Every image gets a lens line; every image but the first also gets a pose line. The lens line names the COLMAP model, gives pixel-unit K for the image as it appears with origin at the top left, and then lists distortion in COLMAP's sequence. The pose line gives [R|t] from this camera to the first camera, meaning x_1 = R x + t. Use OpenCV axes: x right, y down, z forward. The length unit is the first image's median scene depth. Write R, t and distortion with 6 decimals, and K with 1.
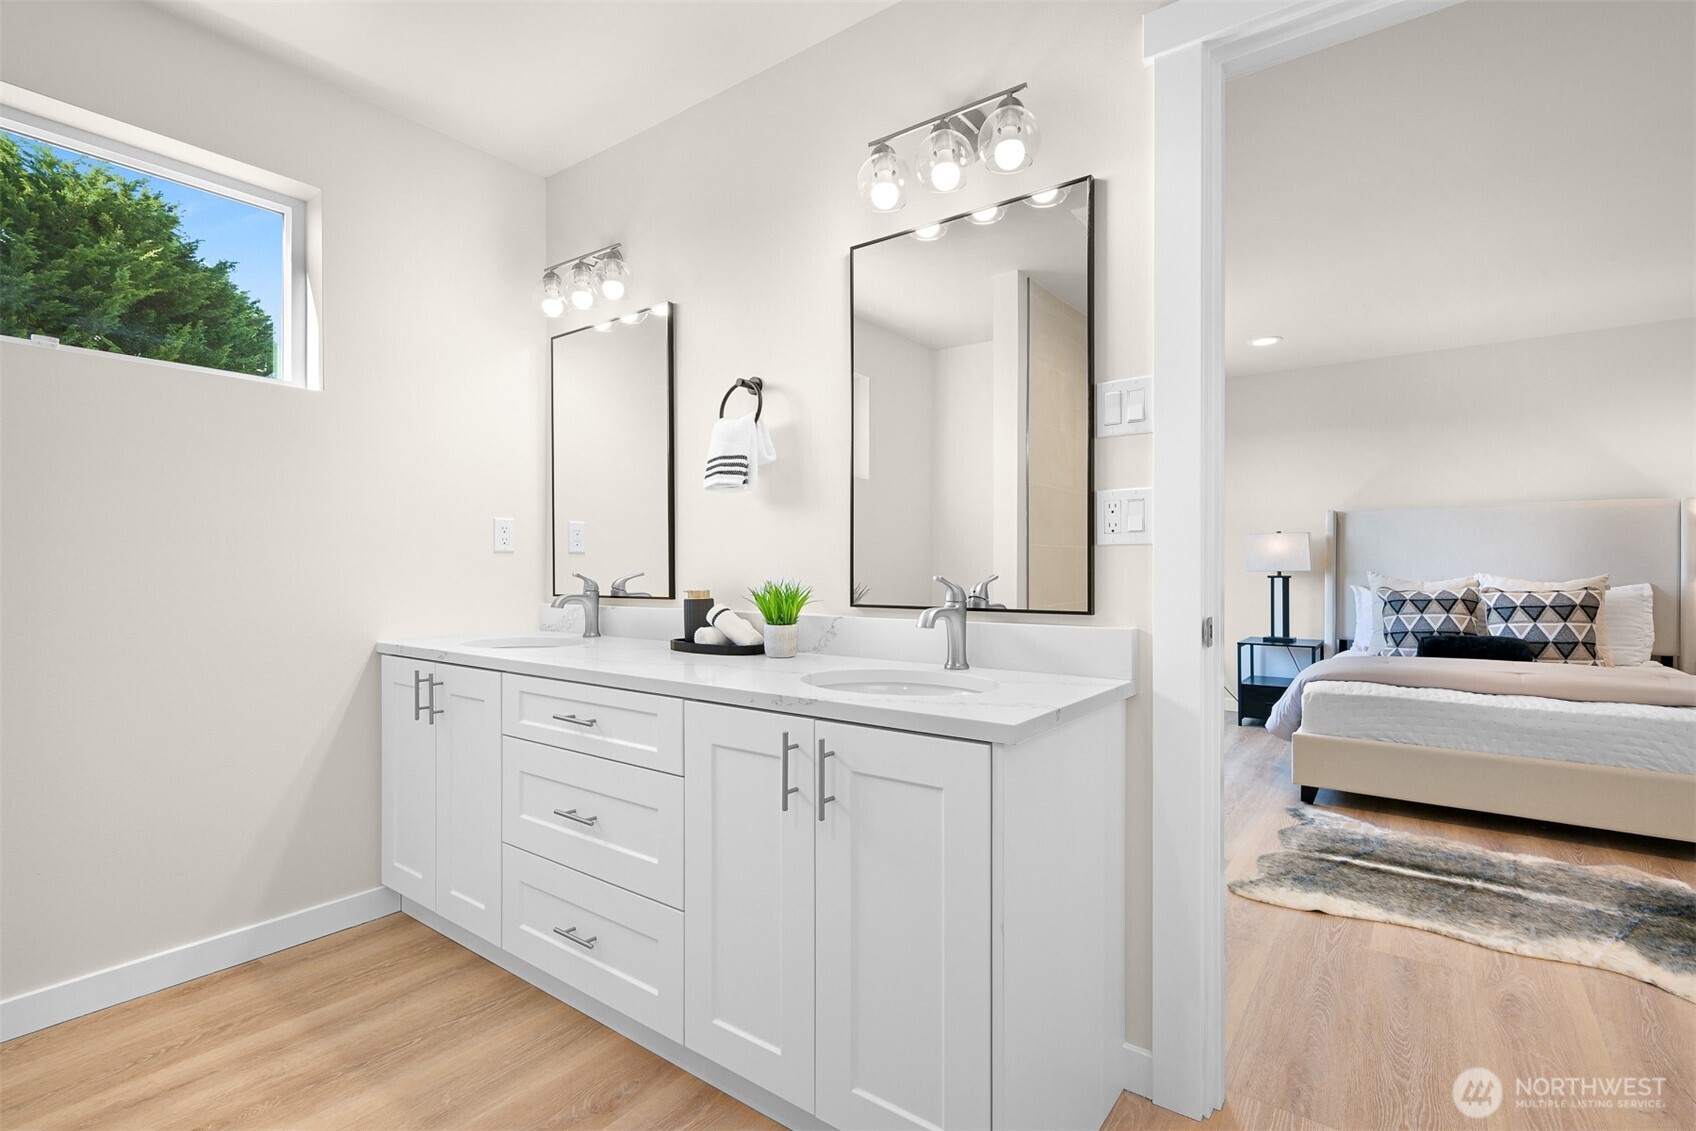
lens RADIAL K [[777.4, 0, 848.1], [0, 777.4, 564.0], [0, 0, 1]] dist [0.001261, -0.000187]
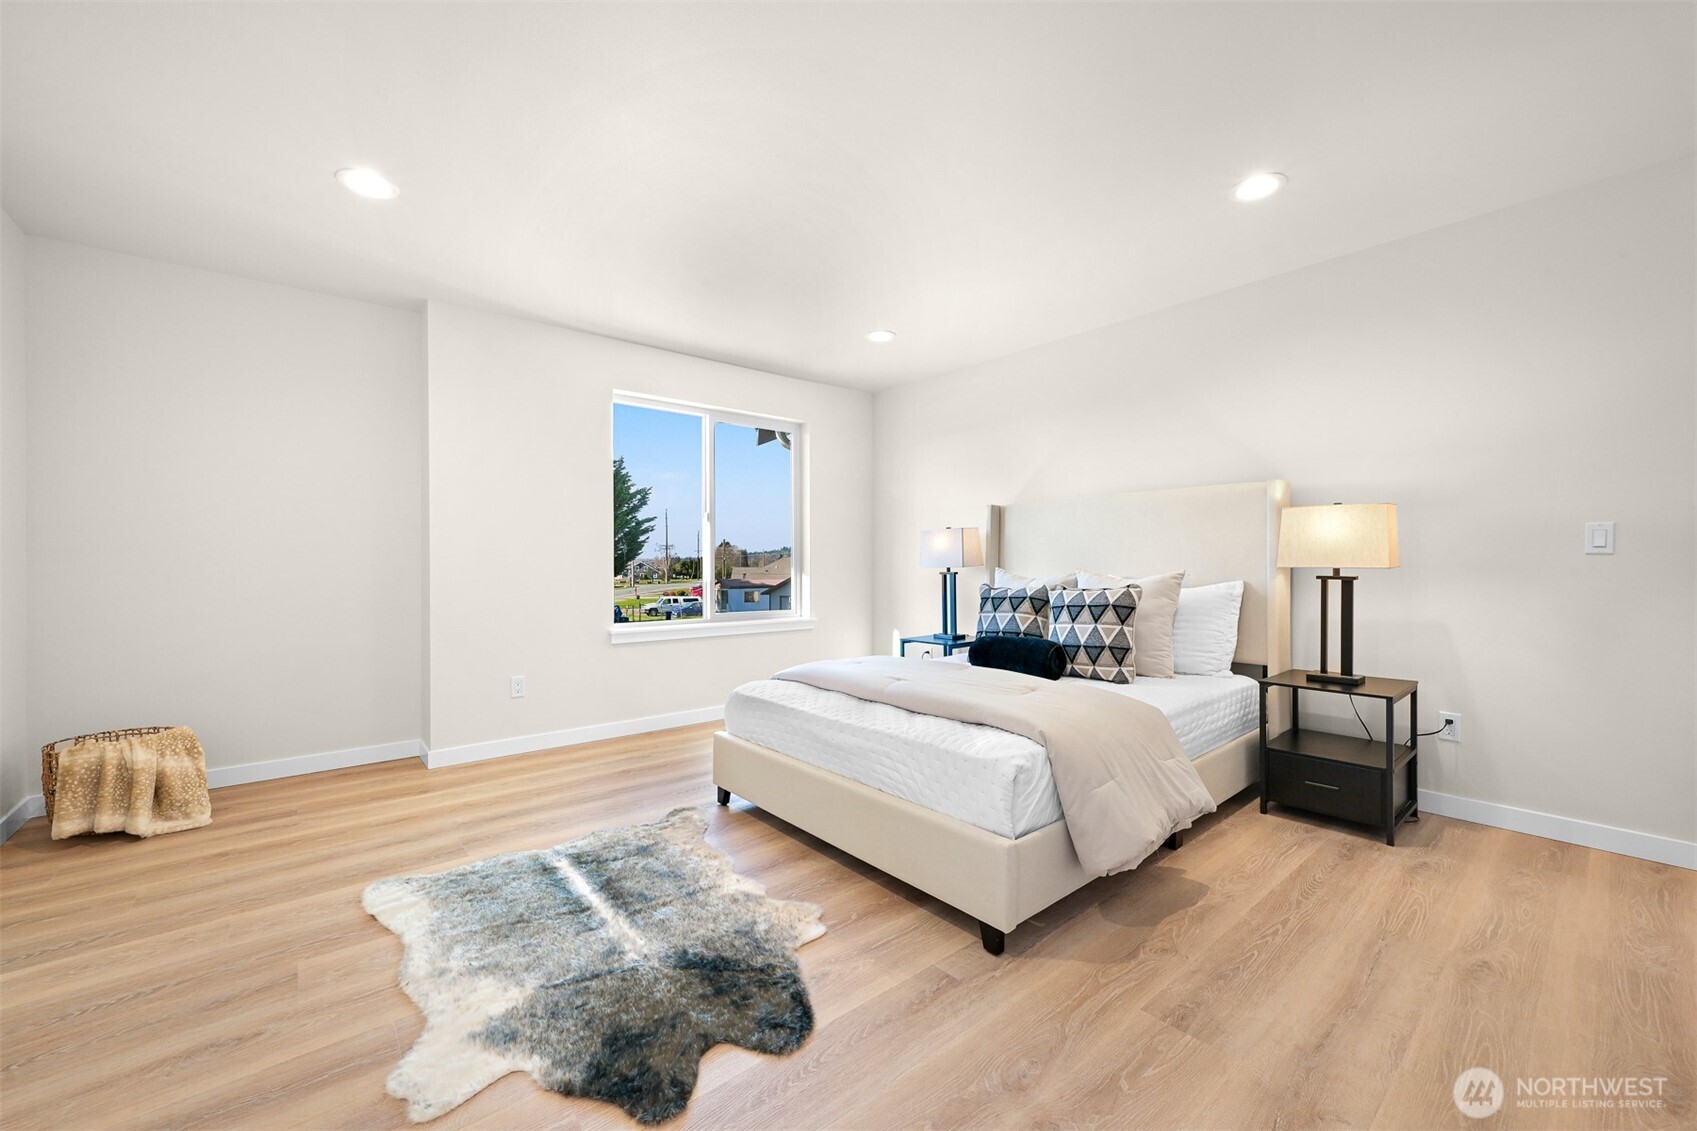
lens RADIAL K [[670.4, 0, 850.9], [0, 670.4, 569.0], [0, 0, 1]] dist [0.001401, 0.000027]
pose [[0.974520, -0.001147, -0.224297, 0.826524], [0.002605, 0.999977, 0.006202, 0.007020], [0.224285, -0.006628, 0.974501, 0.195871]]
